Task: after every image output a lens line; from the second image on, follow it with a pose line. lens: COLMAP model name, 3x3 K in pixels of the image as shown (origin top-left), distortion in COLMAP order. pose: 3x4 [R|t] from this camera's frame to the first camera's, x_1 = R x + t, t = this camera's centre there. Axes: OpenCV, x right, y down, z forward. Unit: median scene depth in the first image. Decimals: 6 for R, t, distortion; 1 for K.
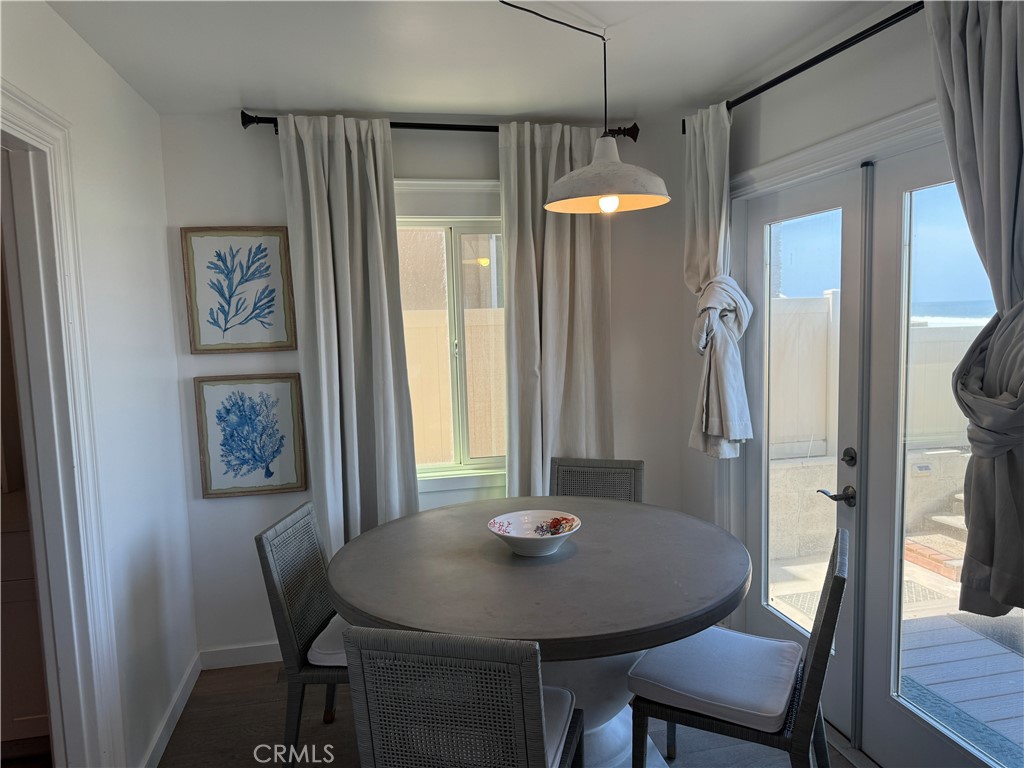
lens RADIAL K [[723.7, 0, 507.4], [0, 723.7, 386.3], [0, 0, 1]] dist [0.087275, -0.111202]
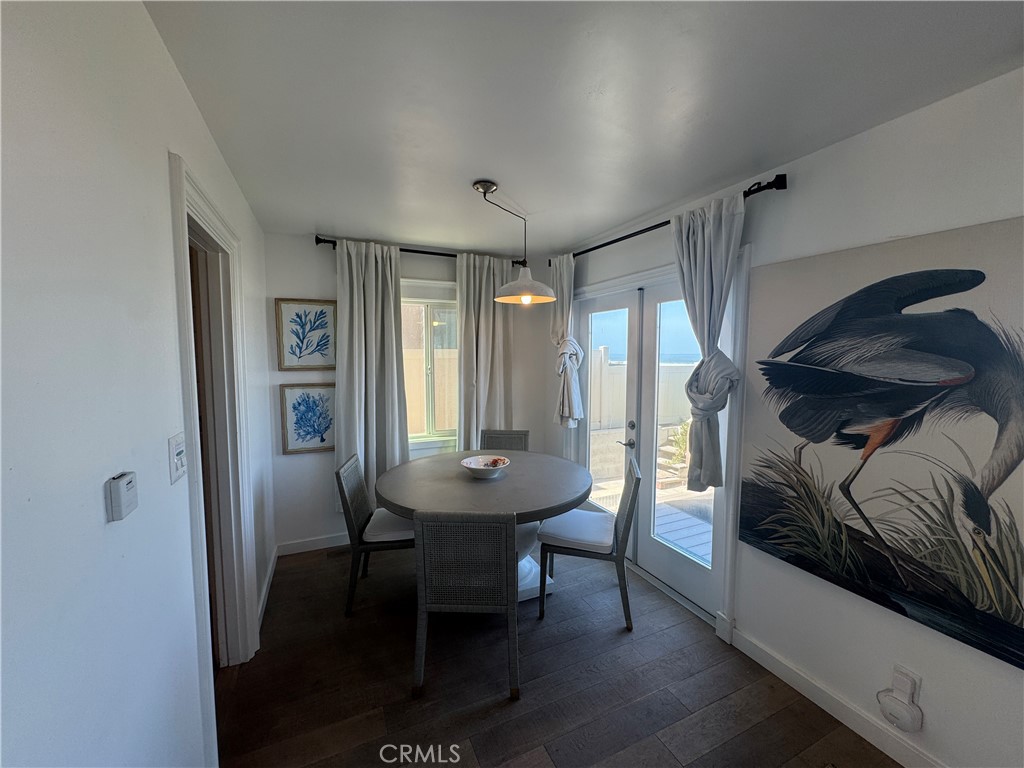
lens RADIAL K [[410.9, 0, 512.4], [0, 410.9, 380.8], [0, 0, 1]] dist [-0.002020, -0.000148]
pose [[0.974957, 0.014740, 0.221904, -0.109256], [-0.006854, 0.999319, -0.036266, 0.010962], [-0.222288, 0.033837, 0.974394, -0.066880]]
